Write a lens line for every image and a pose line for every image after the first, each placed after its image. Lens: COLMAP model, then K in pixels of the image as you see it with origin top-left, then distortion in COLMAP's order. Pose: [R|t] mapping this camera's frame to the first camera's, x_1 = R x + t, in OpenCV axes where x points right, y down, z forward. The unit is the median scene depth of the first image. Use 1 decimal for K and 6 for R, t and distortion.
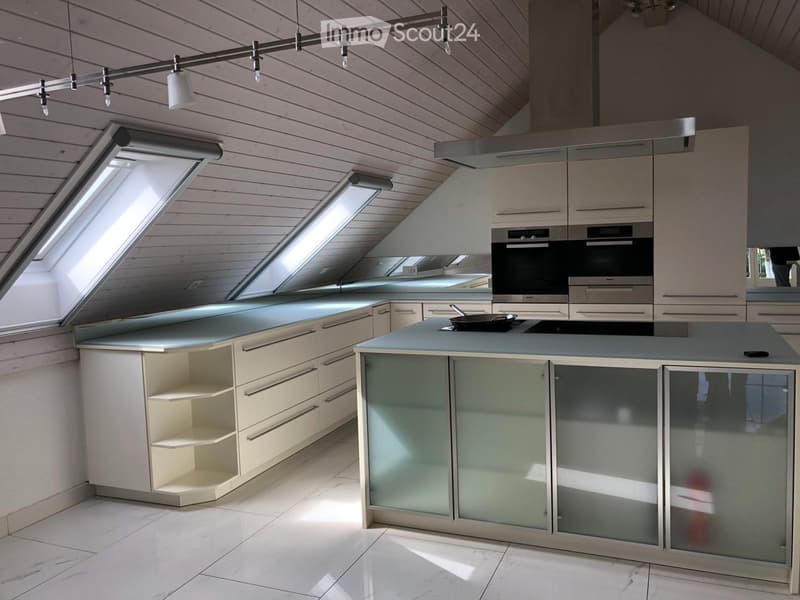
lens RADIAL K [[676.8, 0, 396.3], [0, 676.8, 298.5], [0, 0, 1]] dist [0.005939, 0.001554]
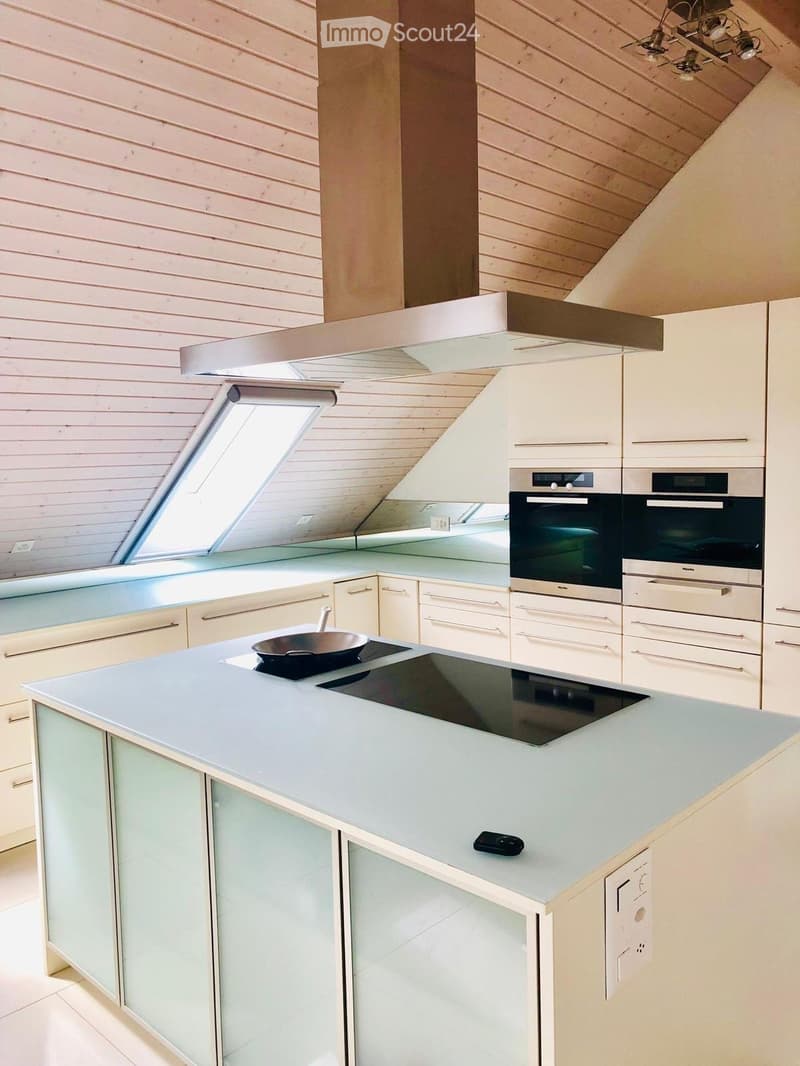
lens RADIAL K [[901.9, 0, 404.8], [0, 901.9, 534.6], [0, 0, 1]] dist [0.005939, 0.001554]
pose [[0.926485, 0.050702, -0.372901, 0.365915], [-0.040044, 0.998539, 0.036276, -0.071969], [0.374196, -0.018677, 0.927162, 0.232768]]
